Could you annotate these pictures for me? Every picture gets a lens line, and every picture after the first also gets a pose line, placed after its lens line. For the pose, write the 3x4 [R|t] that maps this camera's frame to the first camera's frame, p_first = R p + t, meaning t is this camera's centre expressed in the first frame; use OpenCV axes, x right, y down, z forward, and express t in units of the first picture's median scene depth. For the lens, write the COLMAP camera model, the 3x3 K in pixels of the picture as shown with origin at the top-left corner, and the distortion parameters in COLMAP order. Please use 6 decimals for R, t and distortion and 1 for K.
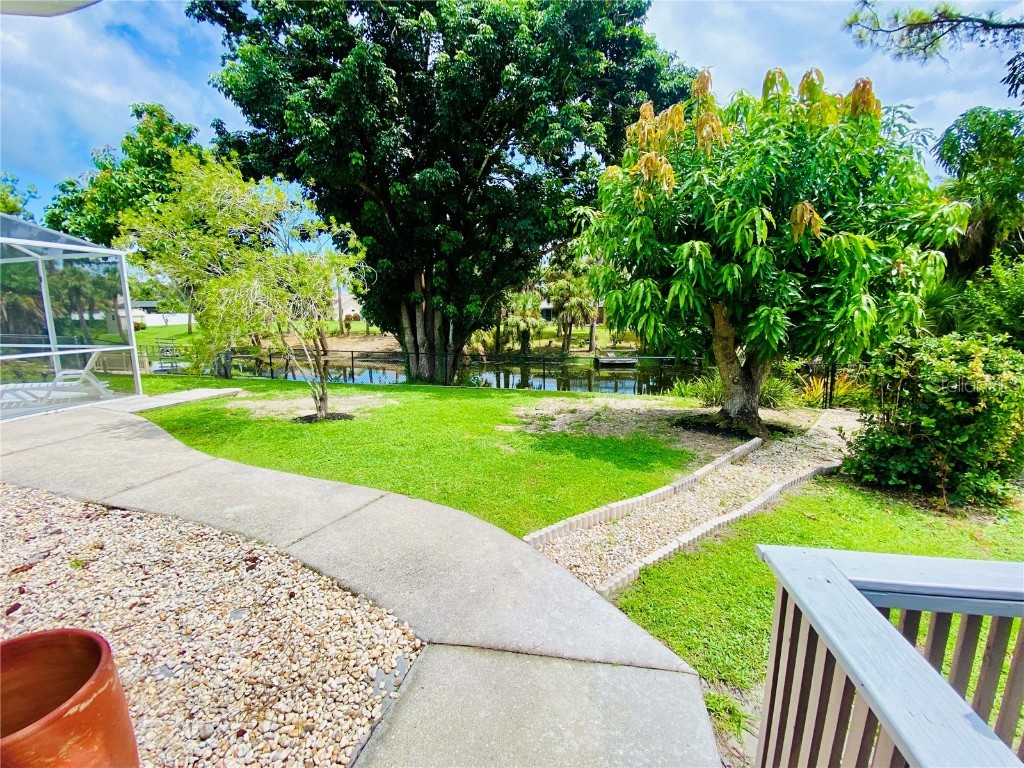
lens RADIAL K [[411.3, 0, 512.0], [0, 411.3, 384.0], [0, 0, 1]] dist [0.030854, -0.027532]
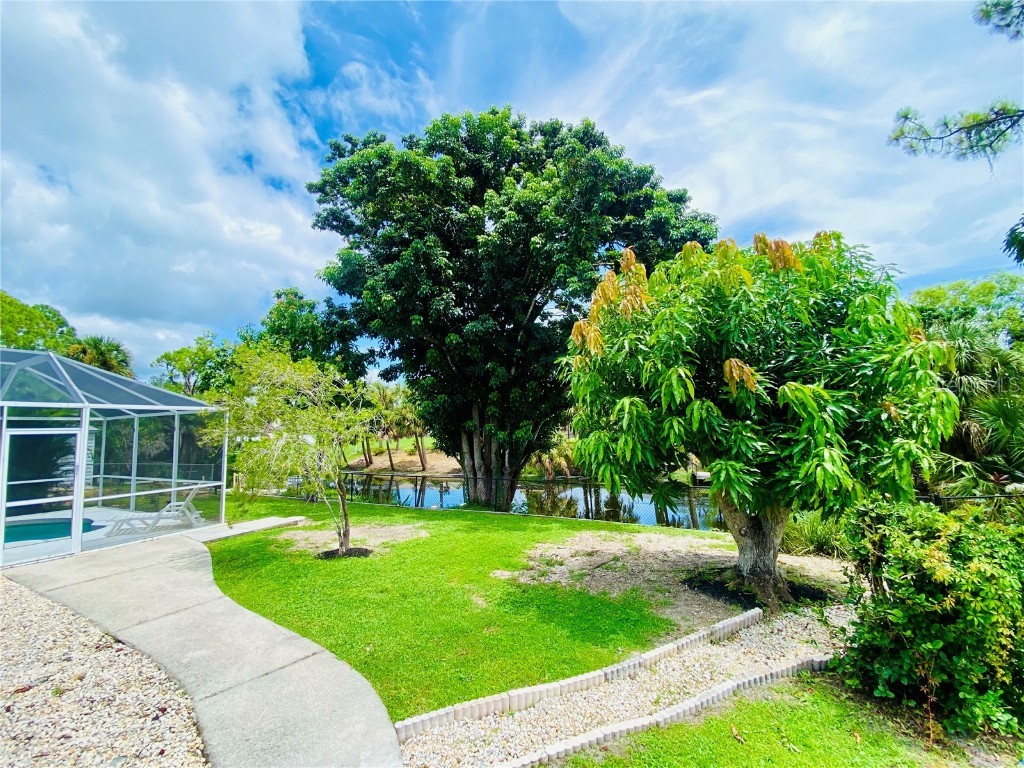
lens RADIAL K [[414.2, 0, 512.0], [0, 414.2, 384.0], [0, 0, 1]] dist [0.015215, -0.017668]
pose [[0.970190, -0.053190, -0.236436, 0.334173], [-0.010569, 0.965402, -0.260551, -0.089259], [0.242115, 0.255283, 0.936061, -0.038429]]
